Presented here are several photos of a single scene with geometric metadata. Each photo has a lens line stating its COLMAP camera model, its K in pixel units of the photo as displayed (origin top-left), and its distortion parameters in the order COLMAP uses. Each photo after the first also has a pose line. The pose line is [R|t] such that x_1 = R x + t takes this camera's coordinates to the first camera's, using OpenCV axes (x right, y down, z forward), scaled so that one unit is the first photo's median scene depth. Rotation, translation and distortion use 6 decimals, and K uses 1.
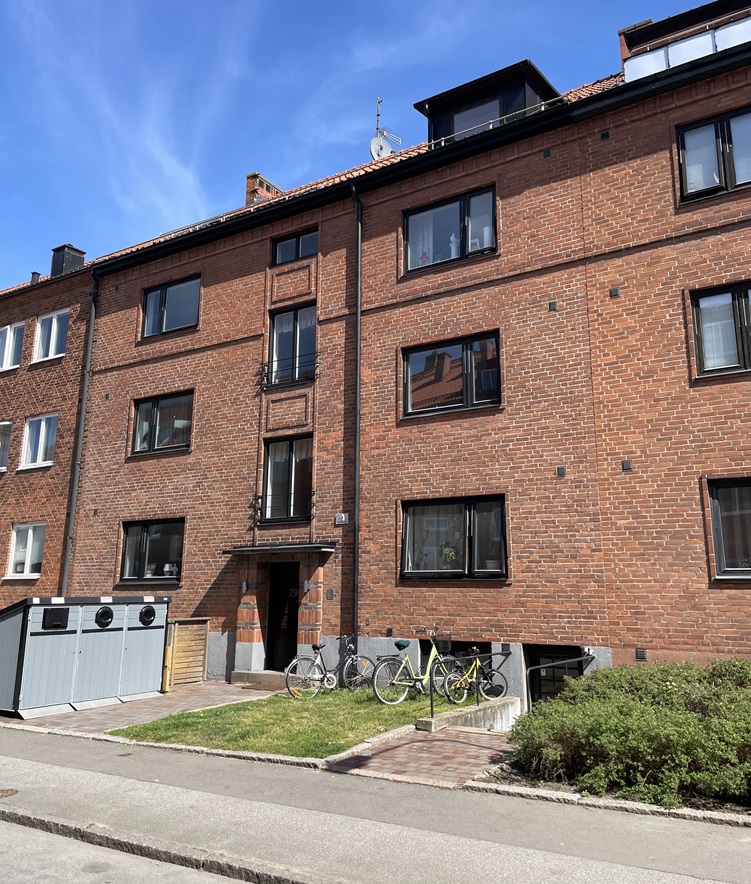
lens RADIAL K [[768.2, 0, 377.5], [0, 768.2, 405.4], [0, 0, 1]] dist [0.069411, -0.016537]
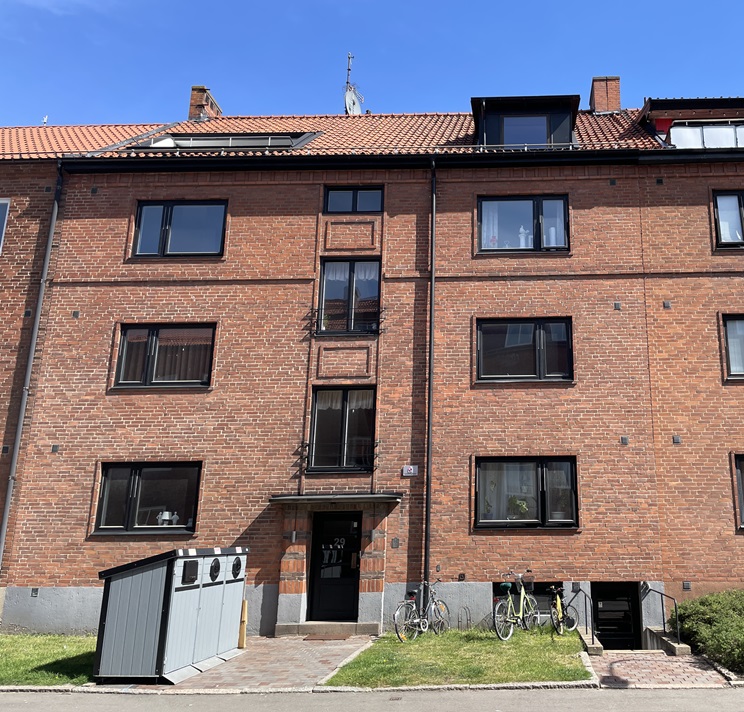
lens RADIAL K [[764.5, 0, 510.1], [0, 764.5, 322.3], [0, 0, 1]] dist [0.093856, -0.140669]
pose [[0.855576, 0.131913, 0.500588, -0.468235], [-0.113933, 0.991261, -0.066485, -0.000358], [-0.504984, -0.000150, 0.863129, 0.016586]]
